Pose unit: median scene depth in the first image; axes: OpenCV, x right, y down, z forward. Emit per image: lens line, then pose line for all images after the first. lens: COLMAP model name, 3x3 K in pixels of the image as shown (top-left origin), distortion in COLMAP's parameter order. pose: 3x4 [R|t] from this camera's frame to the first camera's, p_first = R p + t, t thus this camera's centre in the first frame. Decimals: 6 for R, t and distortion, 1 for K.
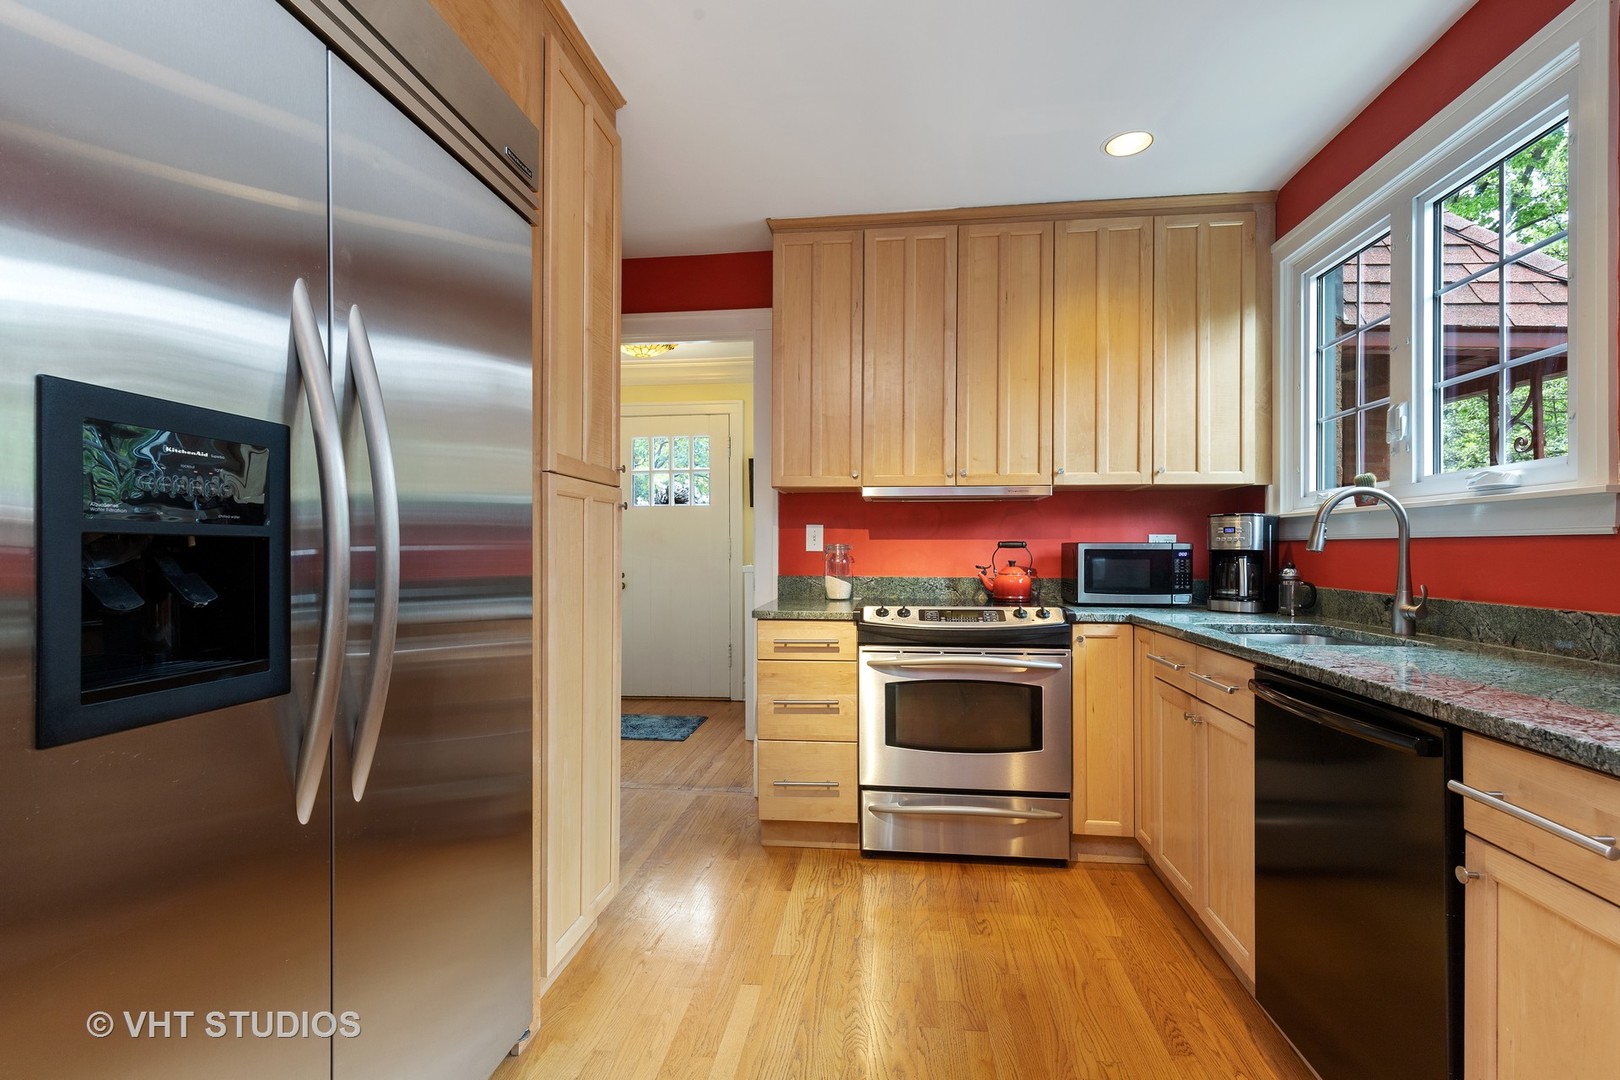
lens RADIAL K [[728.6, 0, 820.3], [0, 728.6, 547.9], [0, 0, 1]] dist [0.008310, -0.002411]
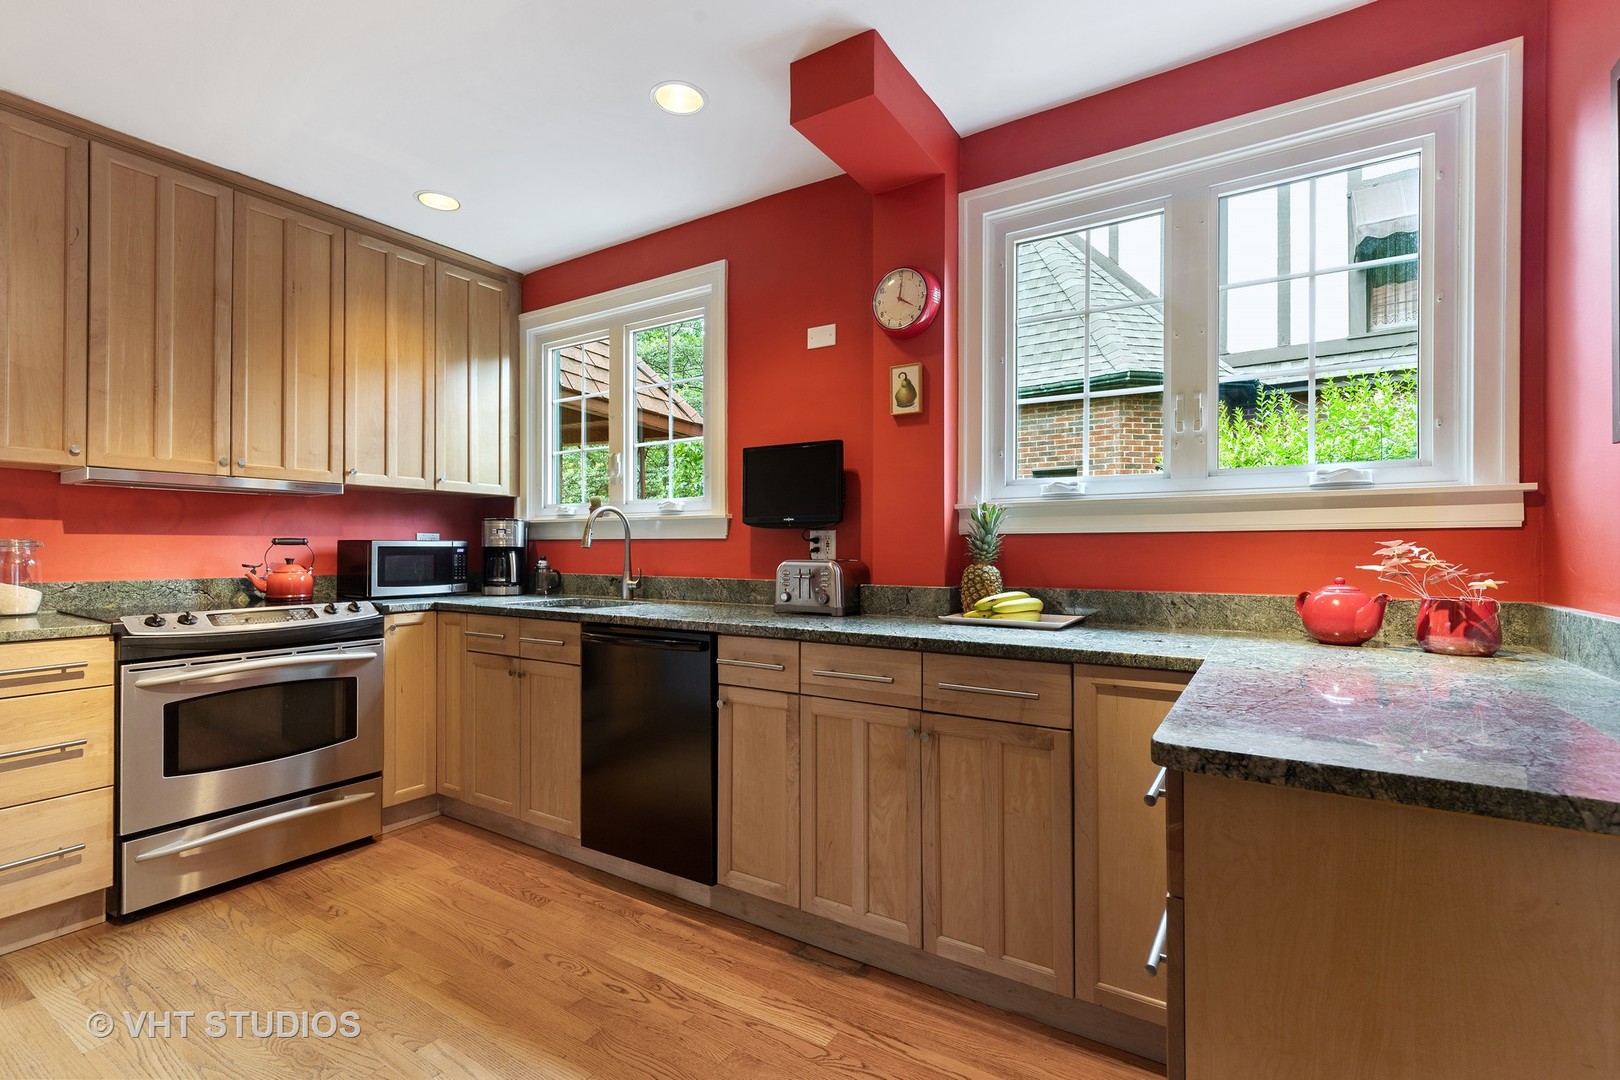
lens RADIAL K [[728.6, 0, 818.6], [0, 728.6, 539.9], [0, 0, 1]] dist [0.008310, -0.002411]
pose [[0.440743, 0.006890, 0.897607, -0.345578], [-0.001036, 0.999974, -0.007167, -0.000693], [-0.897633, 0.002229, 0.440739, -0.062351]]
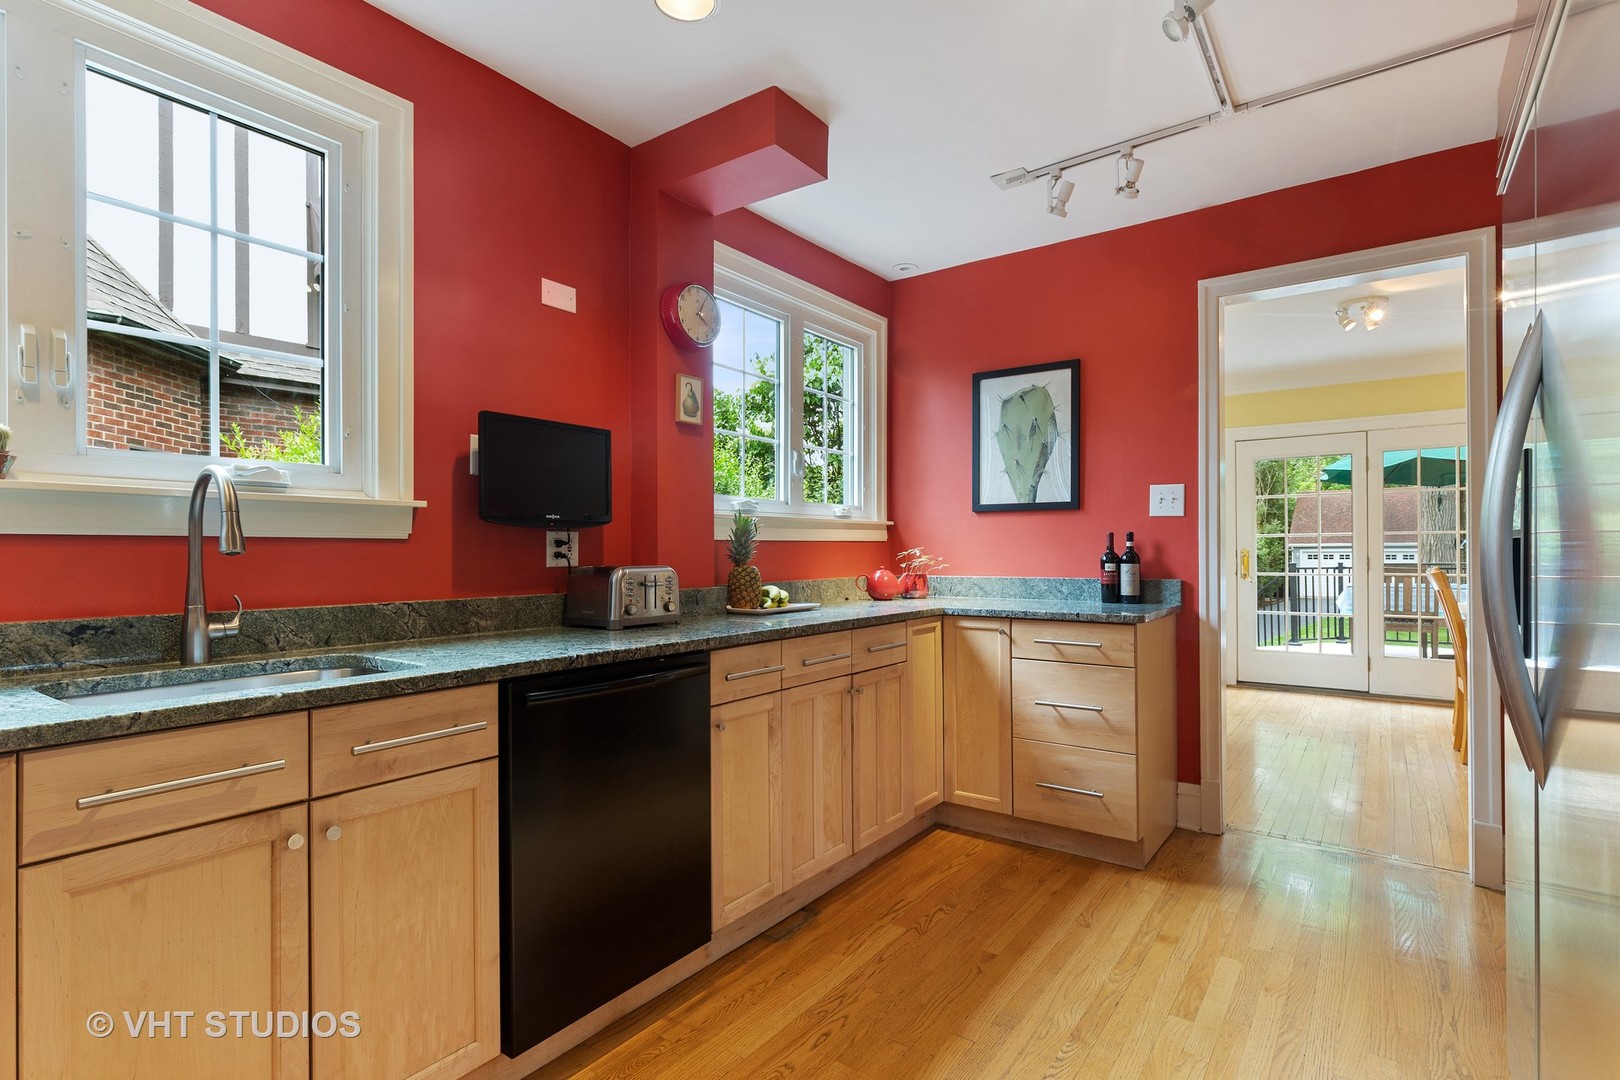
lens RADIAL K [[785.2, 0, 811.9], [0, 785.2, 545.7], [0, 0, 1]] dist [-0.001931, -0.000871]
pose [[-0.867626, 0.005237, 0.497190, -0.123186], [0.001964, 0.999973, -0.007107, 0.002161], [-0.497213, -0.005190, -0.867613, 1.059254]]
